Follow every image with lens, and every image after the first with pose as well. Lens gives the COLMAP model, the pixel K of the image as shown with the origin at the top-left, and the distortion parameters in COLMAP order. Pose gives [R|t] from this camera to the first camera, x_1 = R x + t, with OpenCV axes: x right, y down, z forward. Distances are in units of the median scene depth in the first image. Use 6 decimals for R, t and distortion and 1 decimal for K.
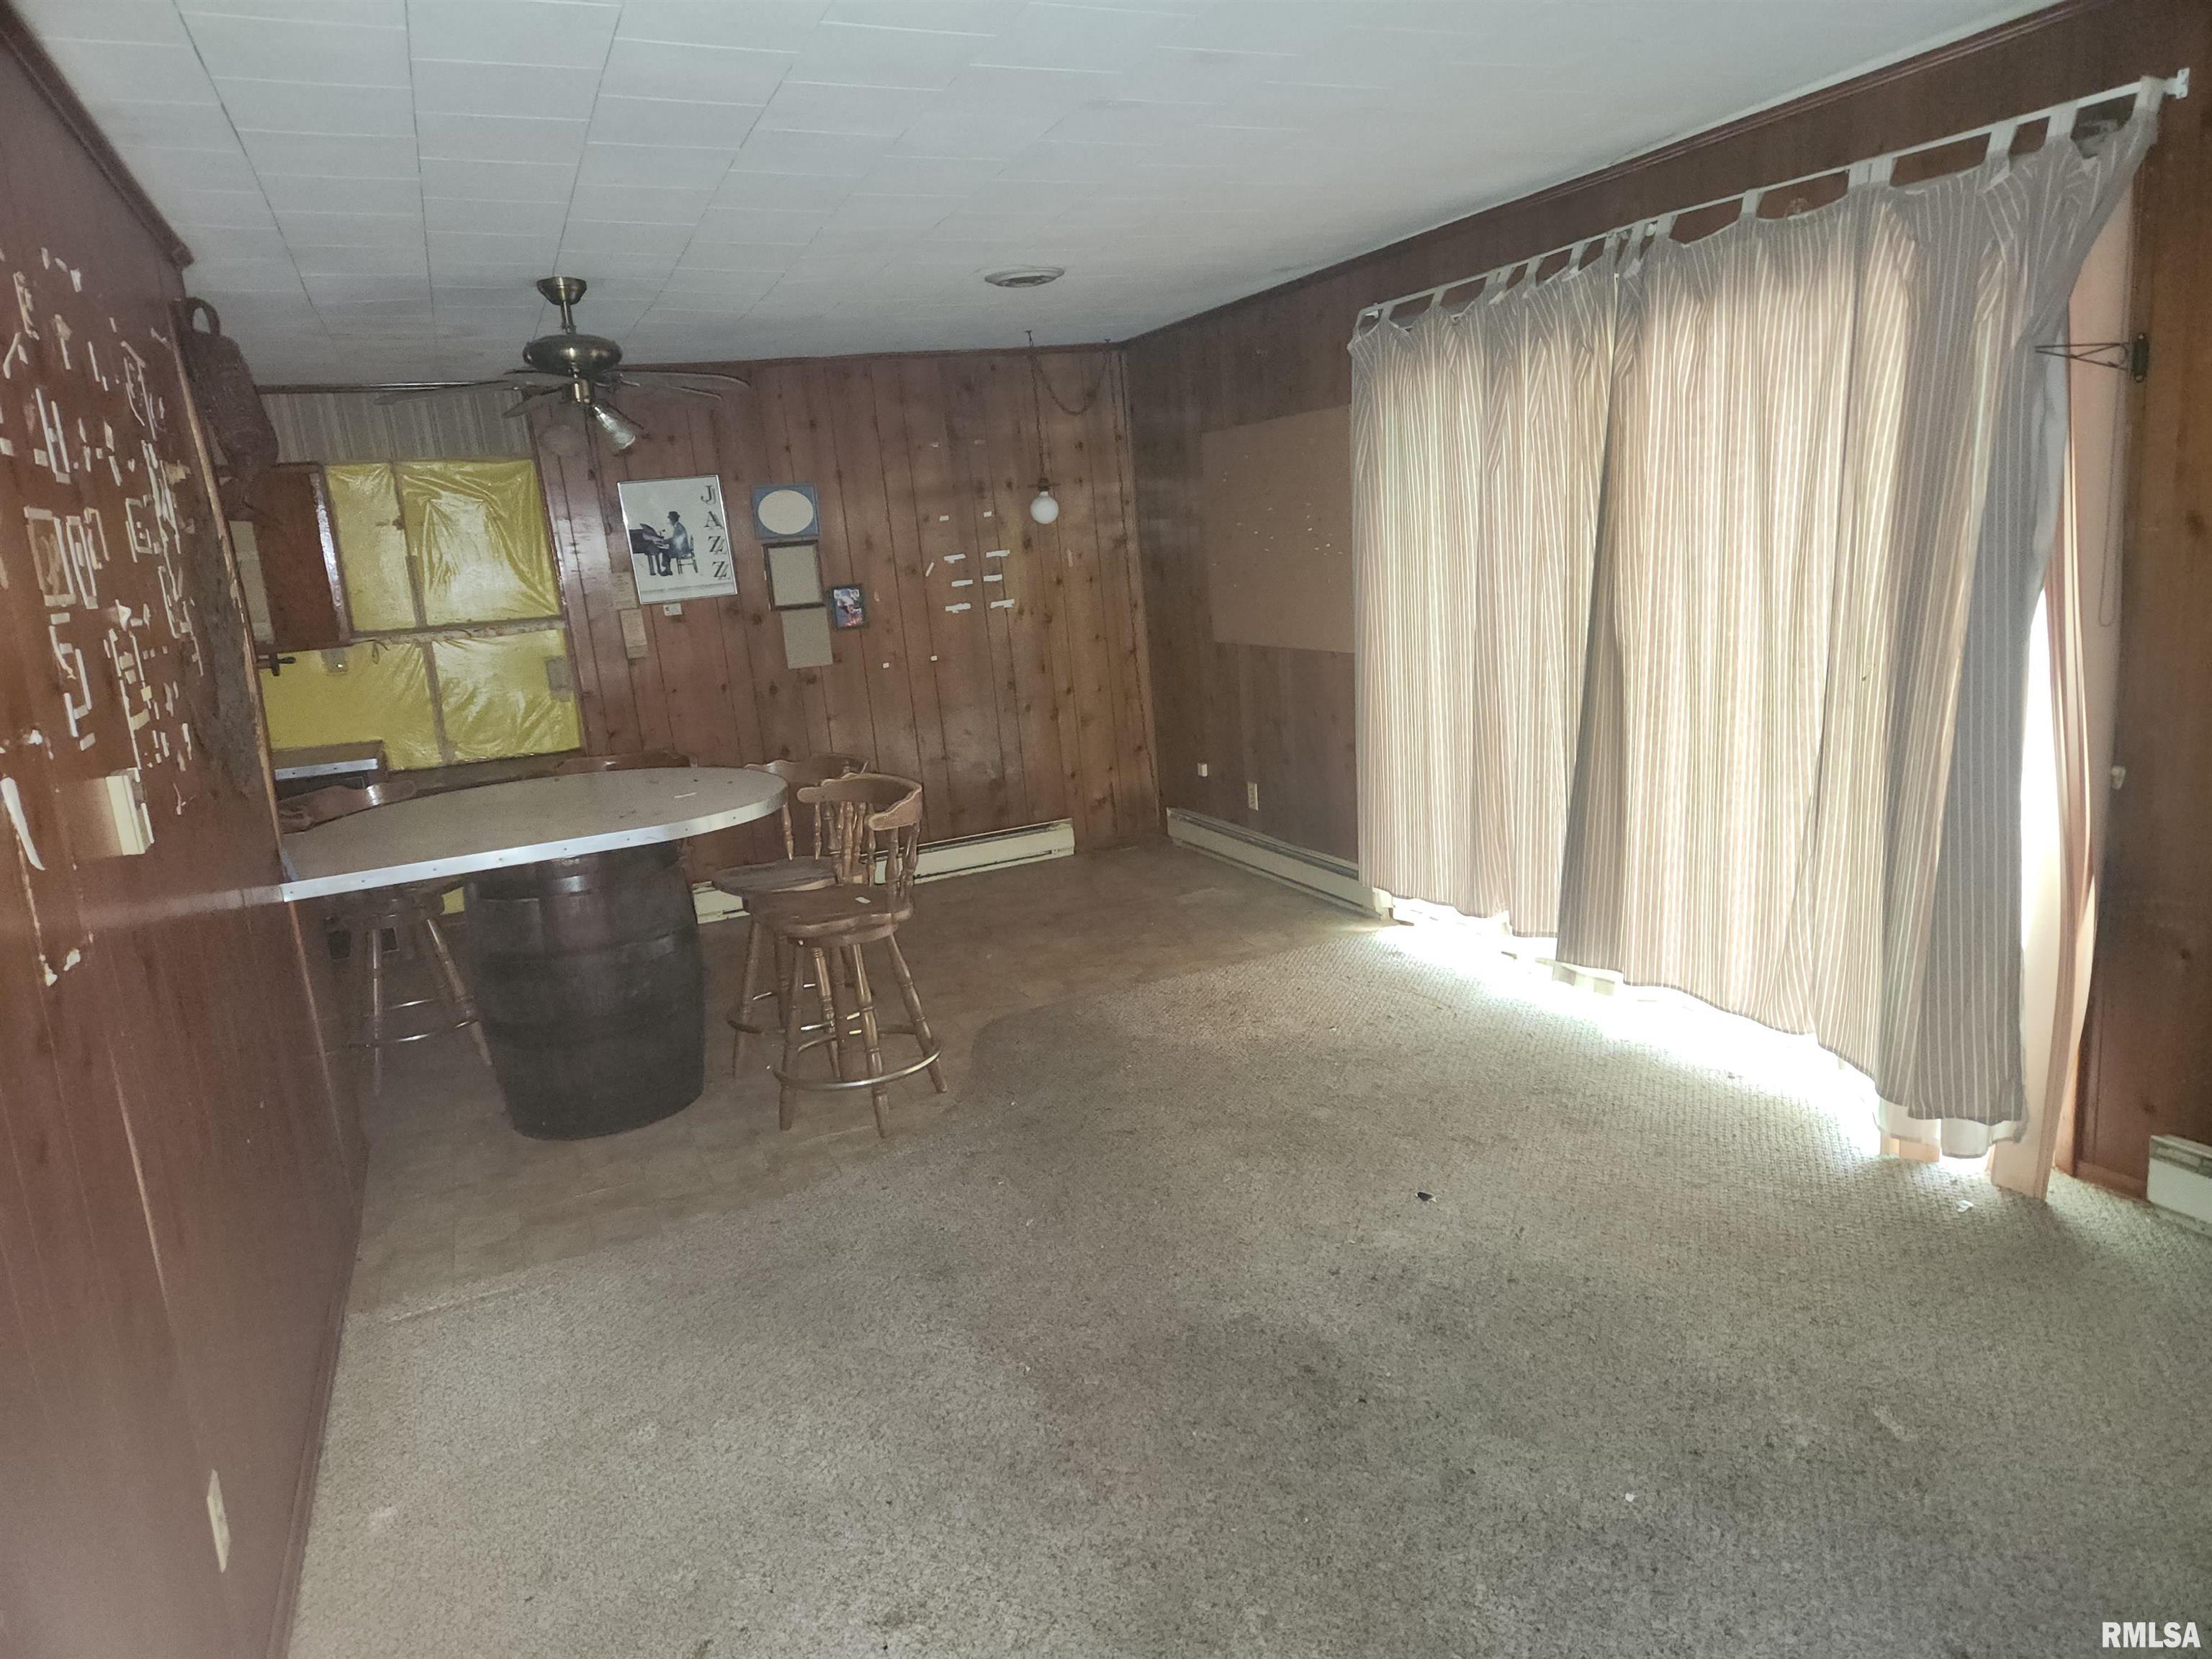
lens RADIAL K [[1415.4, 0, 1106.3], [0, 1415.4, 833.8], [0, 0, 1]] dist [-0.000495, 0.000128]
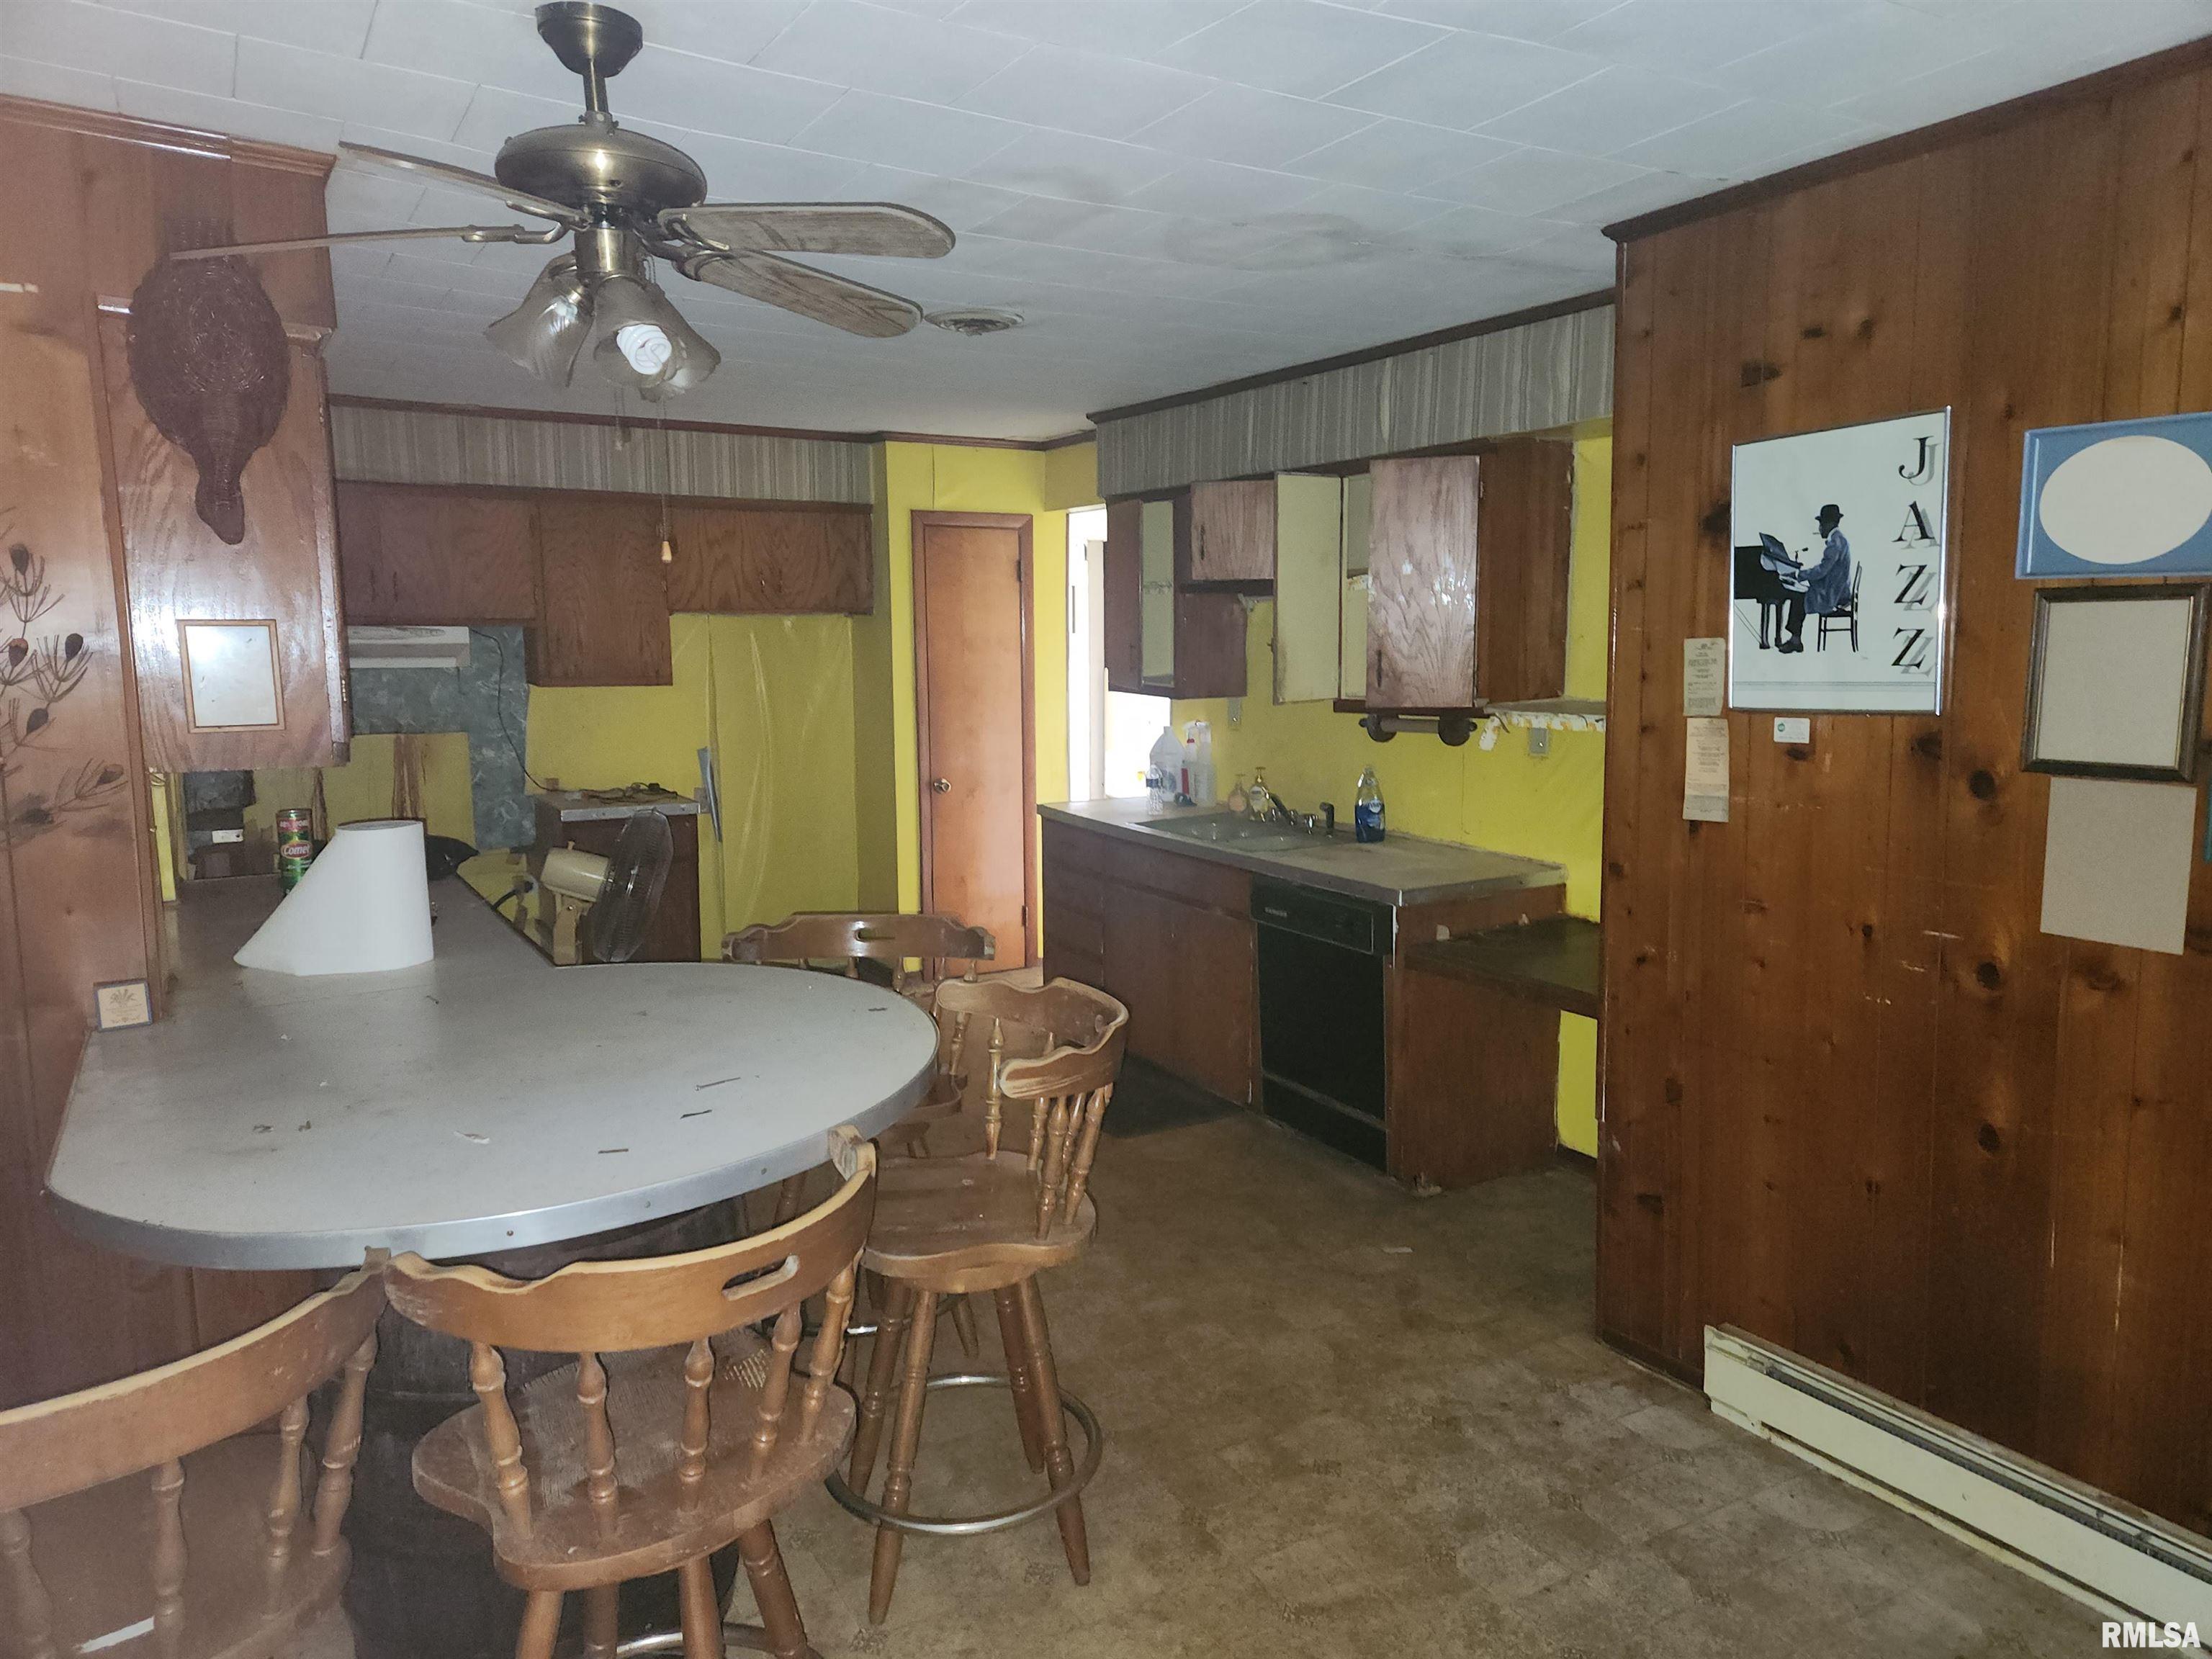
lens RADIAL K [[1415.4, 0, 1109.6], [0, 1415.4, 824.7], [0, 0, 1]] dist [-0.000495, 0.000128]
pose [[0.146941, 0.195873, -0.969558, 0.090408], [-0.221381, 0.961845, 0.160763, -0.154260], [0.964053, 0.191019, 0.184697, 0.724435]]
